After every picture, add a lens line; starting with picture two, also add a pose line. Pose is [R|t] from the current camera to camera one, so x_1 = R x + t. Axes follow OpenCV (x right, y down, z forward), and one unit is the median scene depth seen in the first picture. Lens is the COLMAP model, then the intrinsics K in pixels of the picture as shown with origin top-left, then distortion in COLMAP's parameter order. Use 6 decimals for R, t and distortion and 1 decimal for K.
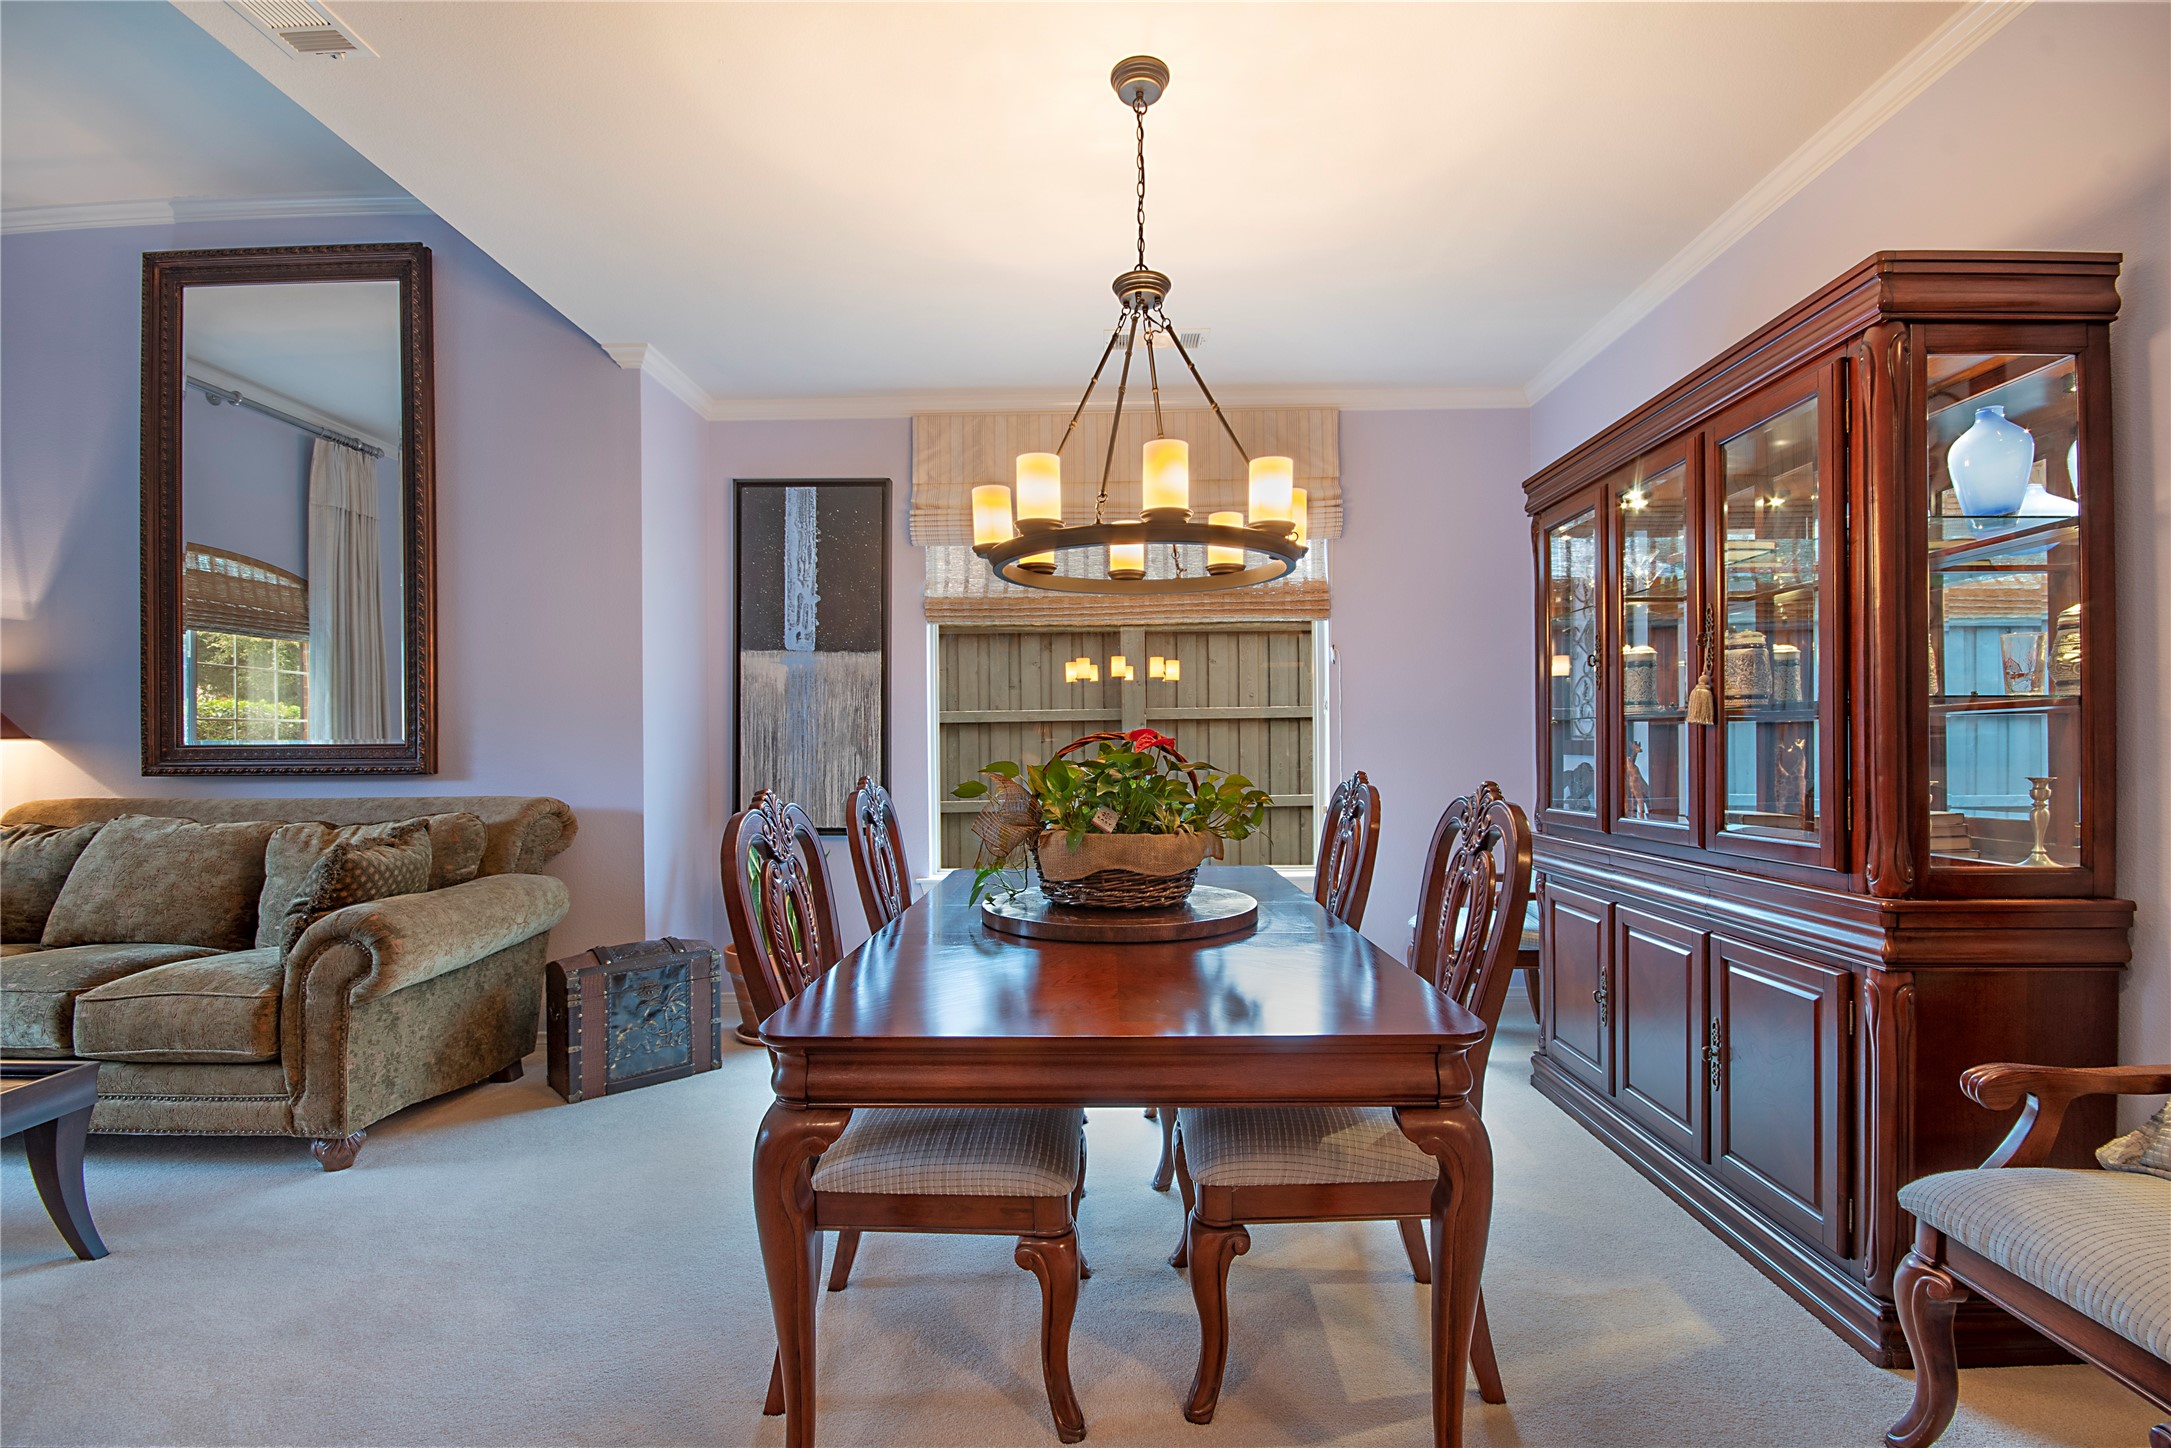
lens RADIAL K [[962.2, 0, 1097.5], [0, 962.2, 741.8], [0, 0, 1]] dist [0.002182, -0.005402]
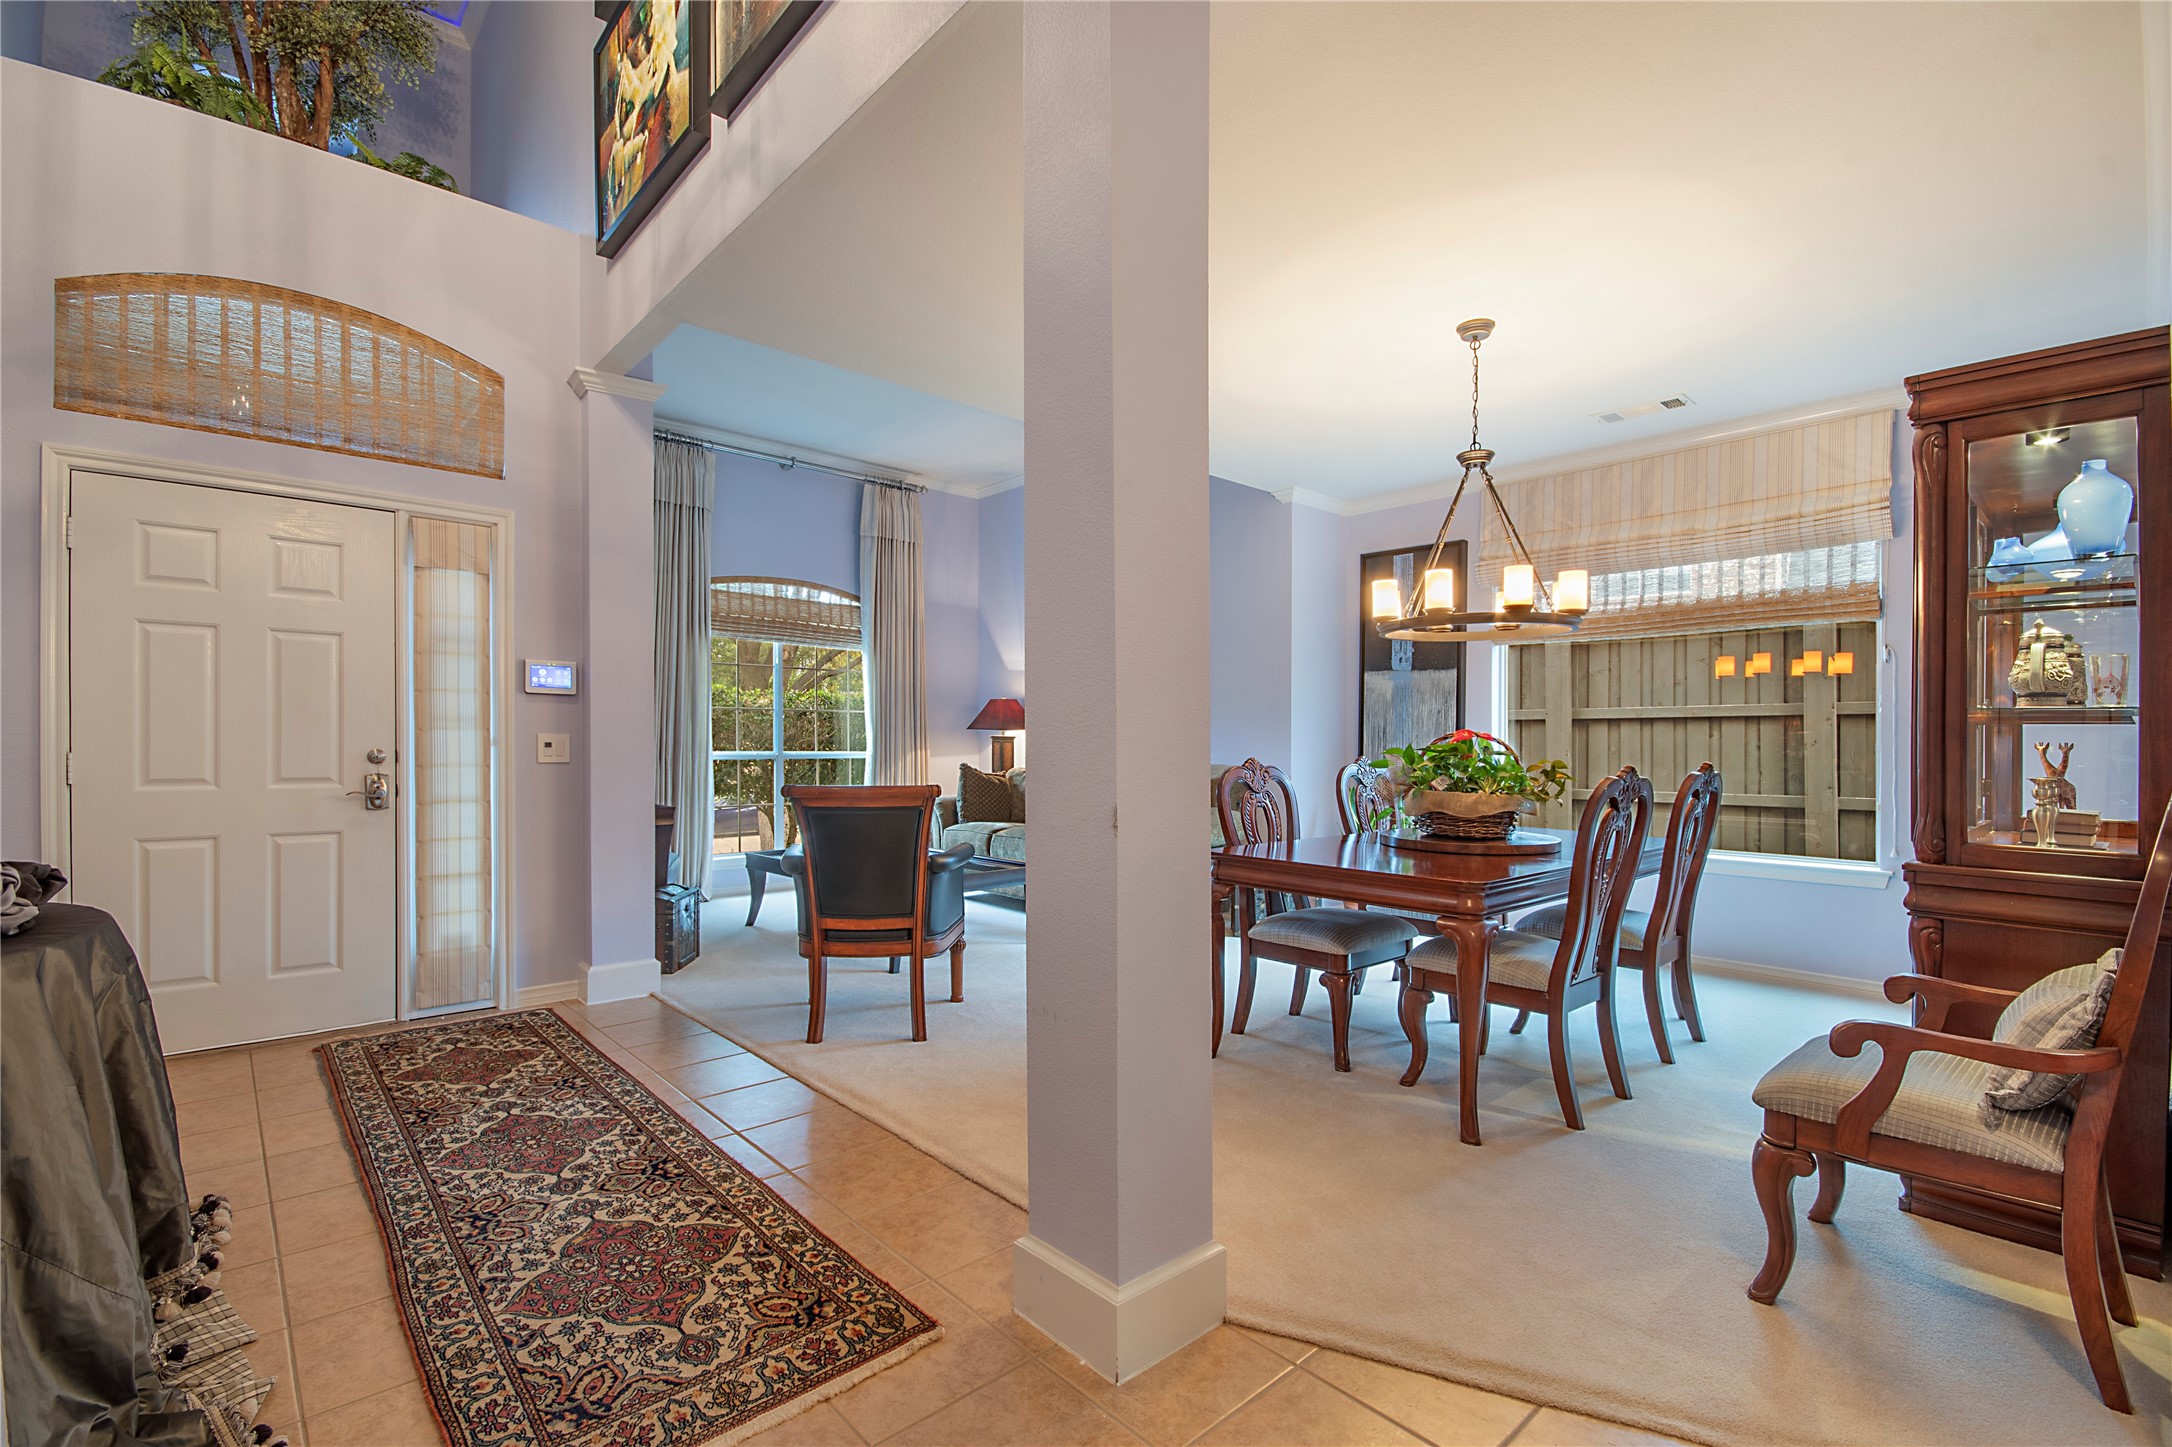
lens RADIAL K [[962.6, 0, 1082.6], [0, 962.6, 723.9], [0, 0, 1]] dist [0.002182, -0.005402]
pose [[0.681386, 0.001472, -0.731923, 0.430471], [-0.008274, 0.999950, -0.005691, -0.004034], [0.731878, 0.009934, 0.681364, -0.322953]]
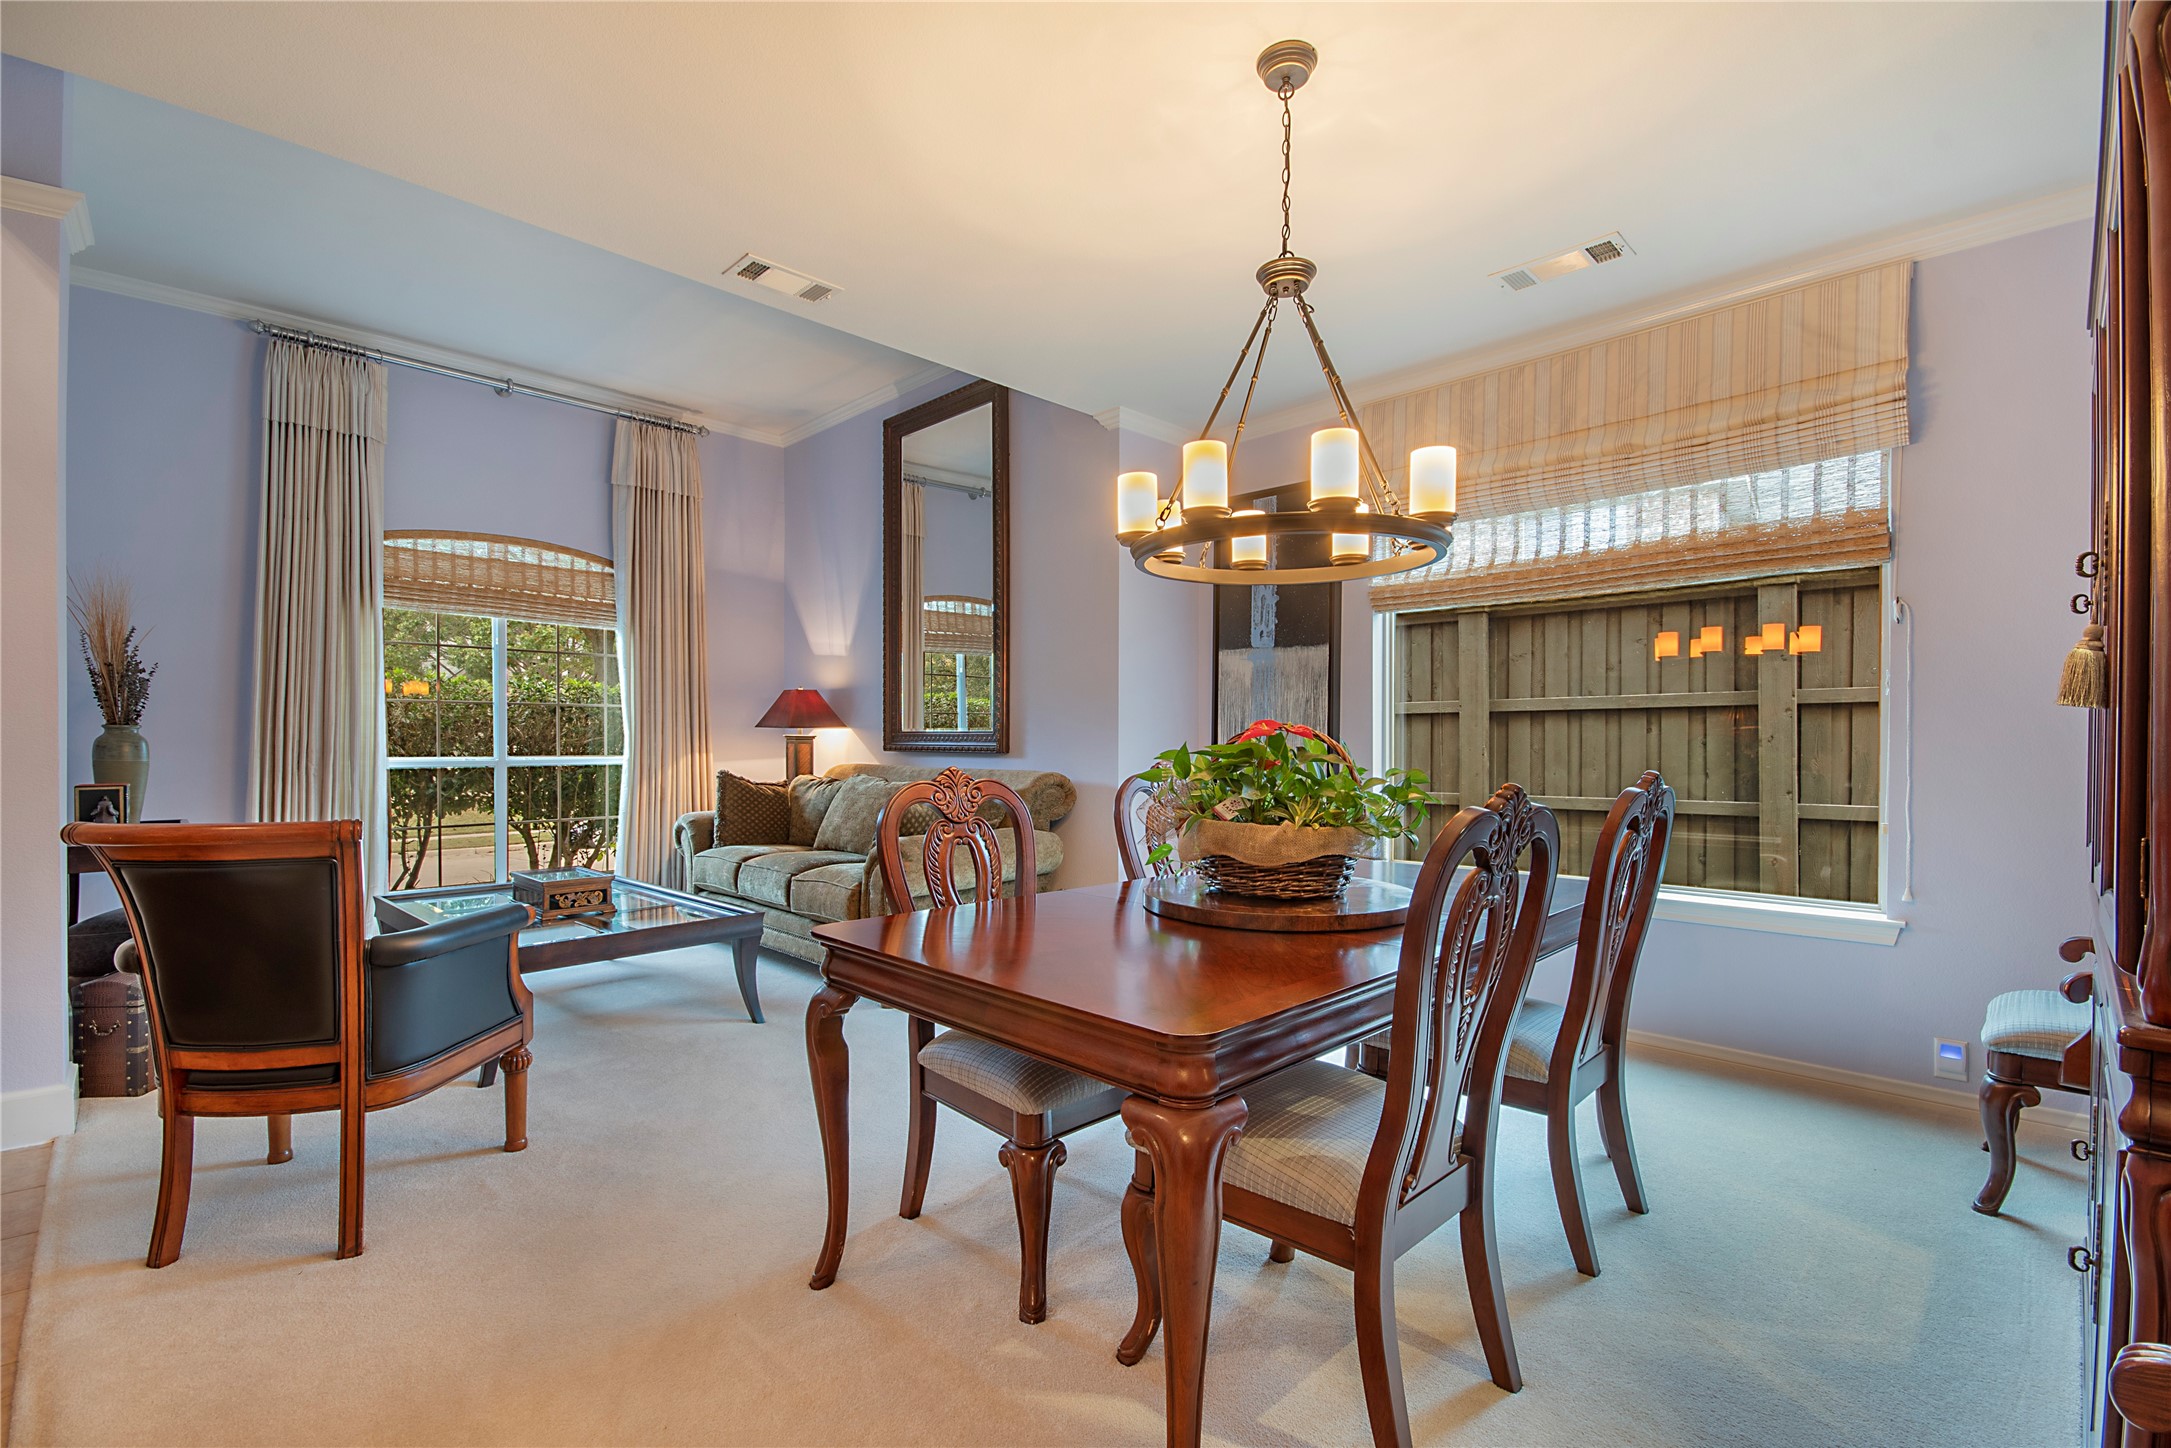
lens RADIAL K [[962.2, 0, 1082.4], [0, 962.2, 738.5], [0, 0, 1]] dist [0.002182, -0.005402]
pose [[0.717263, 0.009436, -0.696739, 0.324504], [-0.003240, 0.999943, 0.010206, -0.001987], [0.696795, -0.005063, 0.717252, 0.076812]]
